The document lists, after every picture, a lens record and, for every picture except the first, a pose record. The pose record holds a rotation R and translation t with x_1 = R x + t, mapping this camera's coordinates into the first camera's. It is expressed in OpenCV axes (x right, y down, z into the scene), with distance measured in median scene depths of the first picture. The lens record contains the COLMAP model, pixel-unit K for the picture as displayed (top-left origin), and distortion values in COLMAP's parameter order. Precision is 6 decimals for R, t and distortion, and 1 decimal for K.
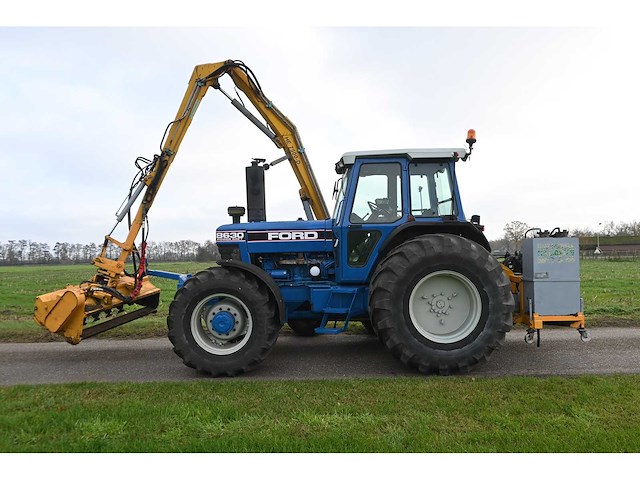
lens RADIAL K [[499.5, 0, 320.0], [0, 499.5, 240.0], [0, 0, 1]] dist [0.000493, 0.000969]
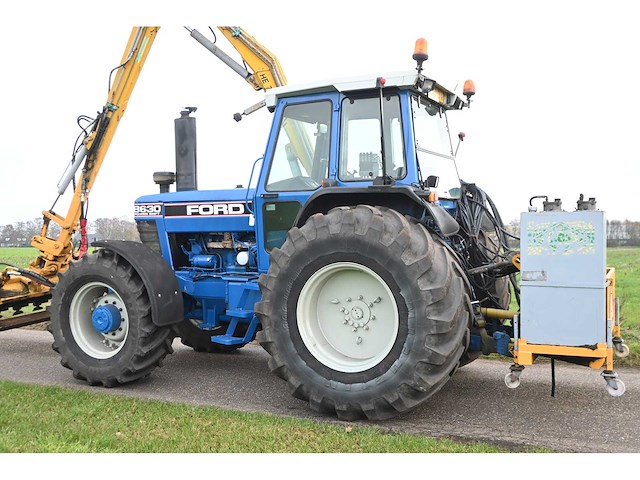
lens RADIAL K [[664.8, 0, 320.0], [0, 664.8, 240.0], [0, 0, 1]] dist [0.013186, -0.005514]
pose [[0.903970, 0.016845, -0.427265, 0.549971], [-0.002214, 0.999395, 0.034716, 0.002373], [0.427591, -0.030436, 0.903460, 0.186393]]
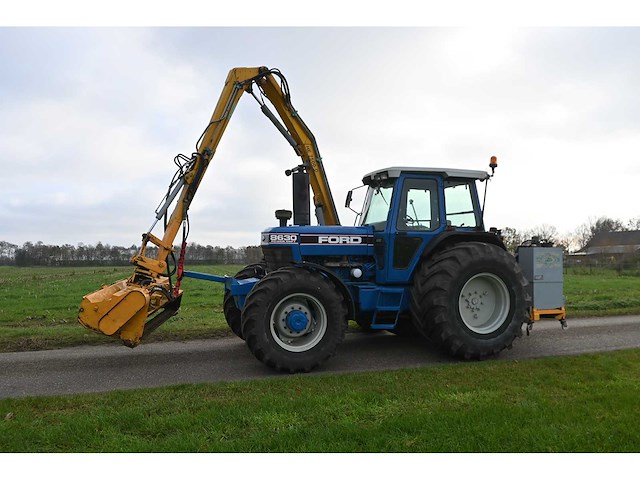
lens RADIAL K [[499.5, 0, 320.0], [0, 499.5, 240.0], [0, 0, 1]] dist [0.000493, 0.000969]
pose [[0.947180, 0.029931, 0.319303, -0.474203], [-0.025498, 0.999512, -0.018057, 0.013413], [-0.319687, 0.008962, 0.947481, -0.007715]]
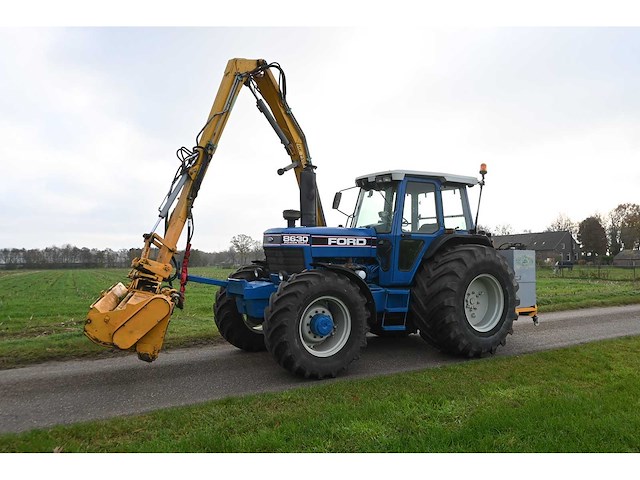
lens RADIAL K [[499.5, 0, 320.0], [0, 499.5, 240.0], [0, 0, 1]] dist [0.000493, 0.000969]
pose [[0.851157, 0.037808, 0.523548, -0.712380], [-0.026418, 0.999224, -0.029211, 0.022377], [-0.524247, 0.011032, 0.851495, 0.135939]]
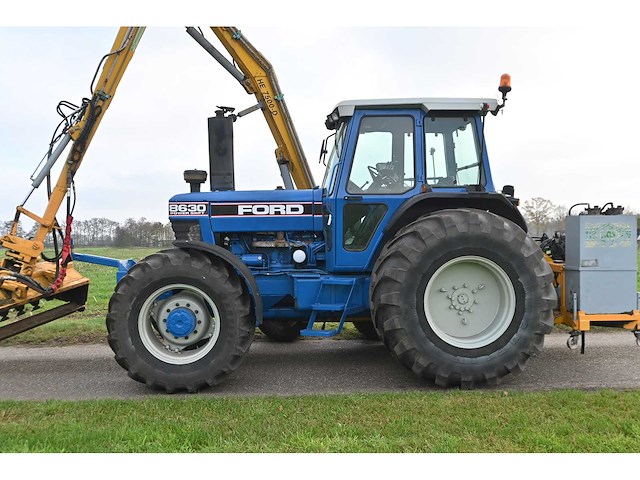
lens RADIAL K [[664.8, 0, 320.0], [0, 664.8, 240.0], [0, 0, 1]] dist [0.013186, -0.005514]
pose [[0.998186, 0.008297, 0.059637, -0.042837], [-0.010104, 0.999497, 0.030057, 0.007251], [-0.059358, -0.030605, 0.997767, -0.019541]]
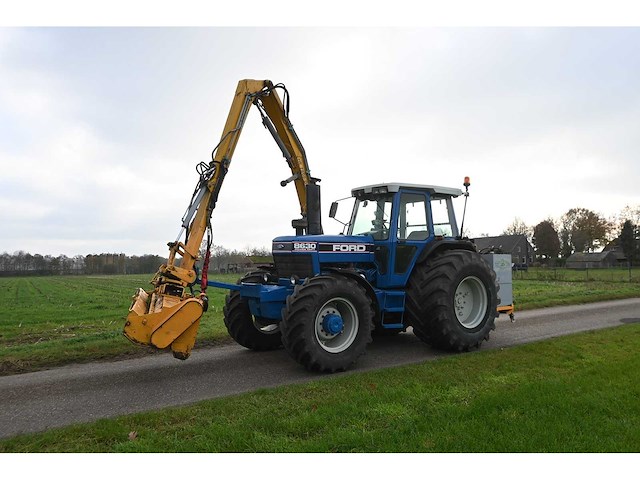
lens RADIAL K [[499.5, 0, 320.0], [0, 499.5, 240.0], [0, 0, 1]] dist [0.000493, 0.000969]
pose [[0.808449, 0.037619, 0.587363, -0.857056], [-0.017464, 0.999049, -0.039949, 0.022168], [-0.588307, 0.022039, 0.808337, 0.106252]]
